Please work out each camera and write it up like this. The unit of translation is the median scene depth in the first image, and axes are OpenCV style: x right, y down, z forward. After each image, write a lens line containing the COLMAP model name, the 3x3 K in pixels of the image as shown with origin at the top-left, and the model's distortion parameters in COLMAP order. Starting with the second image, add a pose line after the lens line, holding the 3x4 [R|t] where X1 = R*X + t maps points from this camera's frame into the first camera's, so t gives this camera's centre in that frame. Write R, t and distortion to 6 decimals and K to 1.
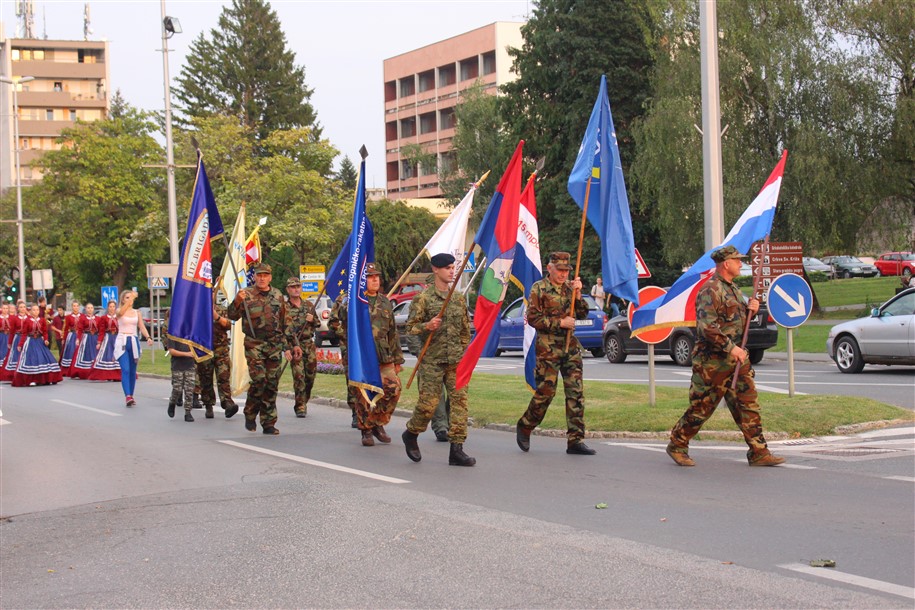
lens RADIAL K [[1665.4, 0, 457.5], [0, 1665.4, 305.0], [0, 0, 1]] dist [-0.020612, 0.117822]
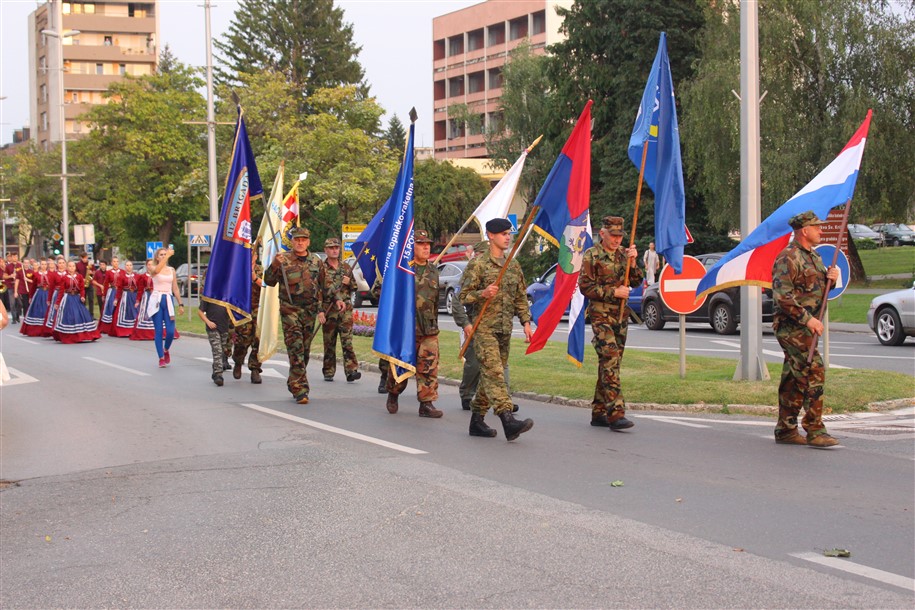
lens RADIAL K [[1665.4, 0, 457.5], [0, 1665.4, 305.0], [0, 0, 1]] dist [-0.020612, 0.117822]
pose [[0.999420, 0.018059, -0.028884, 0.002753], [-0.017353, 0.999548, 0.024536, -0.000857], [0.029314, -0.024021, 0.999282, 0.003851]]
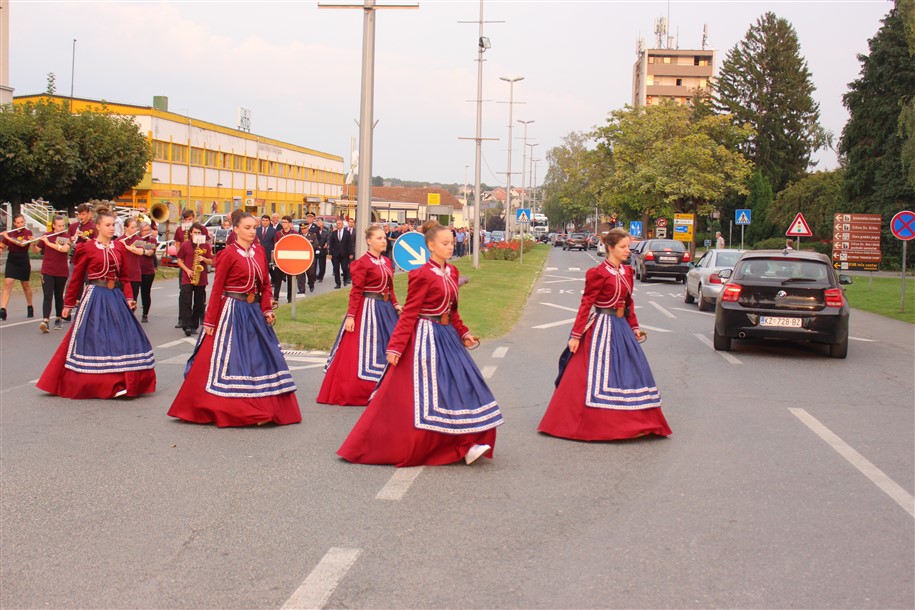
lens RADIAL K [[1162.6, 0, 457.5], [0, 1162.6, 305.0], [0, 0, 1]] dist [-0.068739, -0.028893]
pose [[0.868752, 0.091622, -0.486699, 0.160851], [-0.061738, 0.995108, 0.077129, -0.008024], [0.491385, -0.036958, 0.870158, 0.047400]]
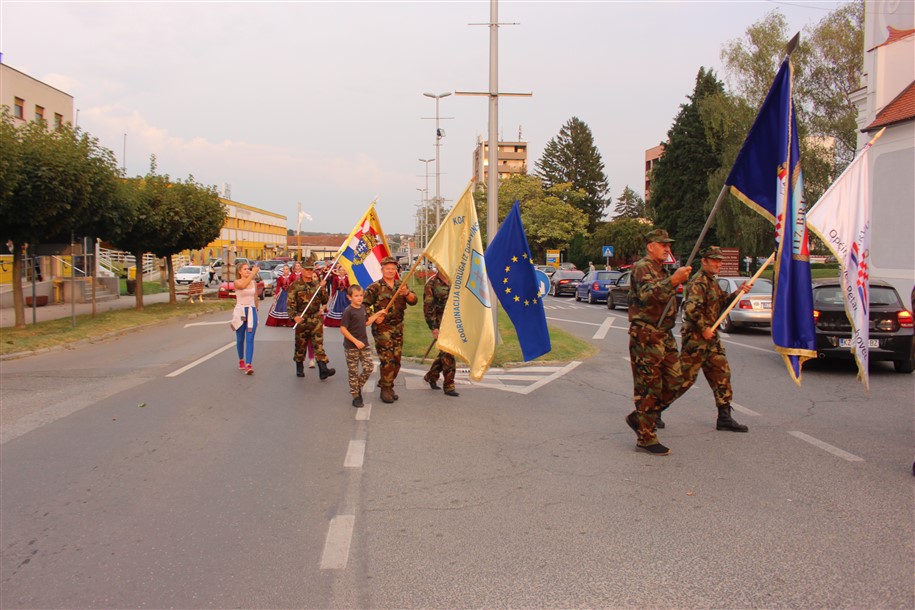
lens RADIAL K [[767.9, 0, 457.5], [0, 767.9, 305.0], [0, 0, 1]] dist [-0.136291, 0.001405]
pose [[0.936918, 0.057245, -0.344830, 0.094233], [-0.038739, 0.997427, 0.060326, -0.006284], [0.347396, -0.043163, 0.936725, 0.054287]]
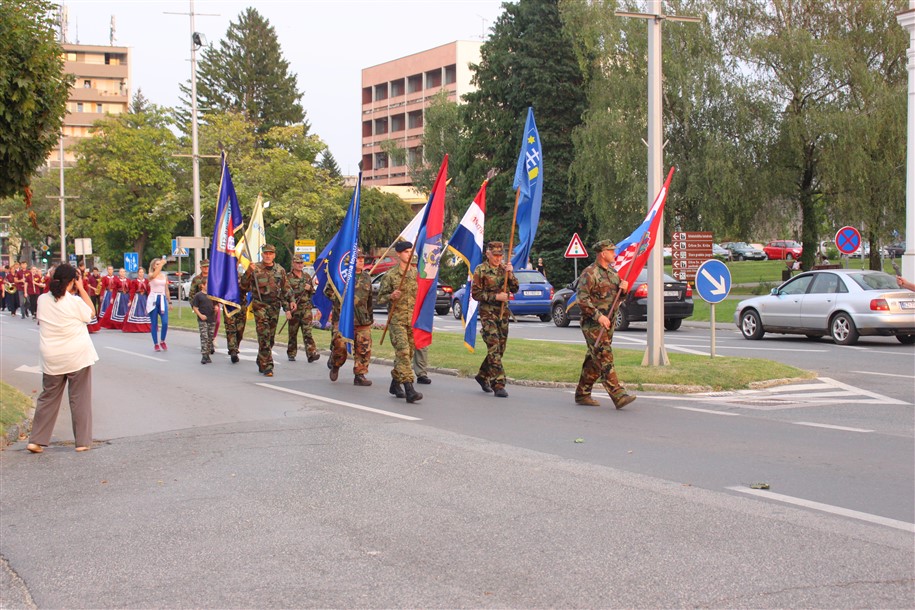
lens RADIAL K [[1390.7, 0, 457.5], [0, 1390.7, 305.0], [0, 0, 1]] dist [-0.056414, 0.088958]
pose [[0.999180, 0.023119, 0.033231, -0.006493], [-0.023846, 0.999481, 0.021644, -0.000709], [-0.032713, -0.022419, 0.999213, -0.009468]]
